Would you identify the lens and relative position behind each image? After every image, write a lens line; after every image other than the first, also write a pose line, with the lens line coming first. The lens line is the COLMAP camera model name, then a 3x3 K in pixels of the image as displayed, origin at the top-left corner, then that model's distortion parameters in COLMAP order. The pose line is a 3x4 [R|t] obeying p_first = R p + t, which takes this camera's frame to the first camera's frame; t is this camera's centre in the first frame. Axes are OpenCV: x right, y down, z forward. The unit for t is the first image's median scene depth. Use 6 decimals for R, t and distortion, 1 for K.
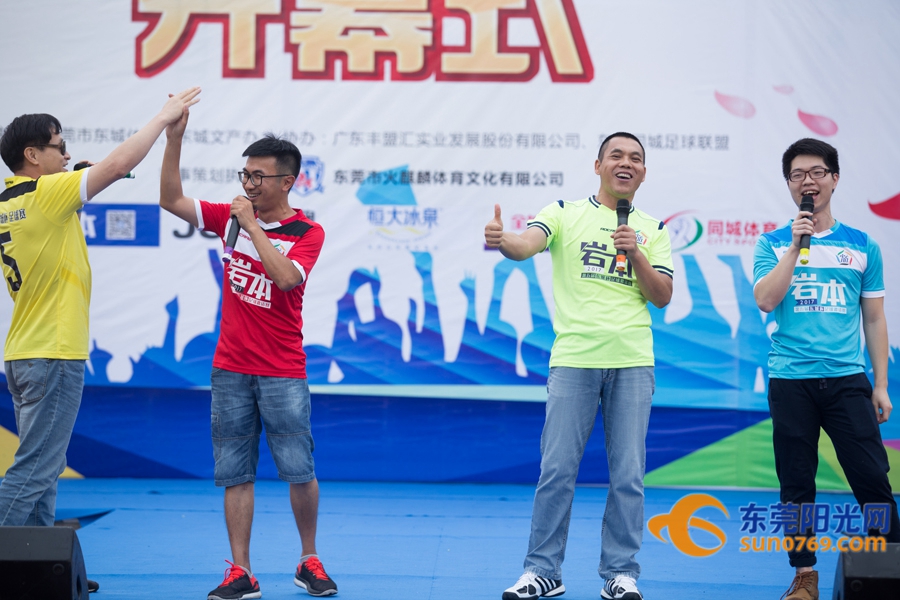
lens RADIAL K [[4023.8, 0, 440.9], [0, 4023.8, 255.1], [0, 0, 1]] dist [0.514764, 0.000000]
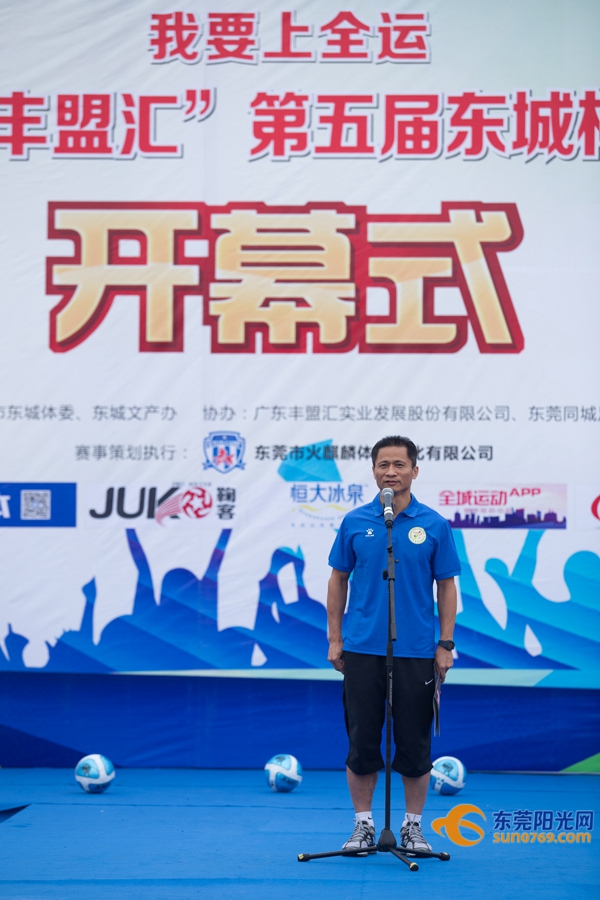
lens RADIAL K [[4023.8, 0, 263.2], [0, 4023.8, 401.9], [0, 0, 1]] dist [0.514764, 0.000000]
pose [[0.999716, -0.008884, -0.022126, -0.003168], [0.008161, 0.999436, -0.032566, -0.000140], [0.022403, 0.032377, 0.999225, 0.034328]]
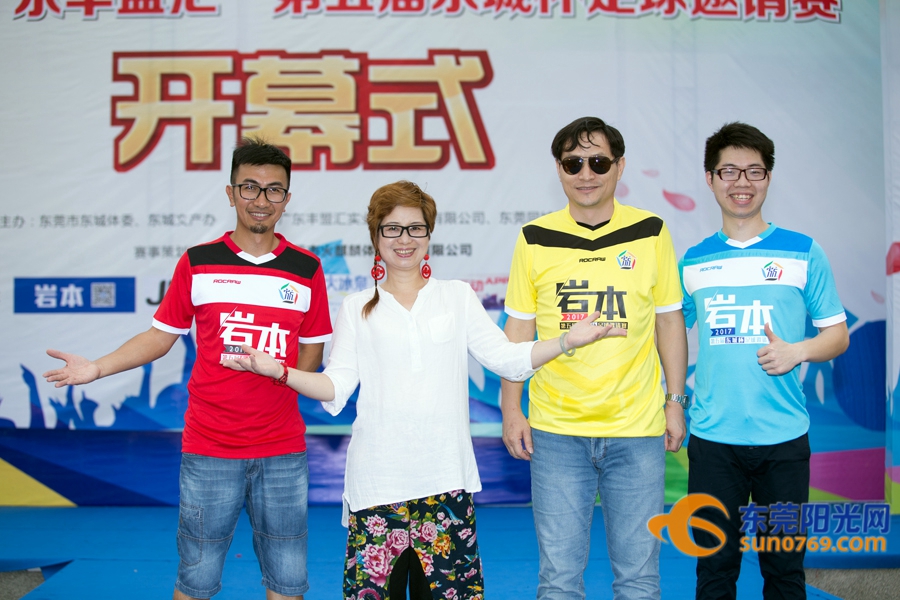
lens RADIAL K [[1911.0, 0, 447.0], [0, 1911.0, 299.4], [0, 0, 1]] dist [-0.267853, 0.000000]
pose [[0.998249, -0.018494, 0.056189, -0.009098], [0.019355, 0.999703, -0.014820, 0.004169], [-0.055898, 0.015882, 0.998310, 0.432894]]
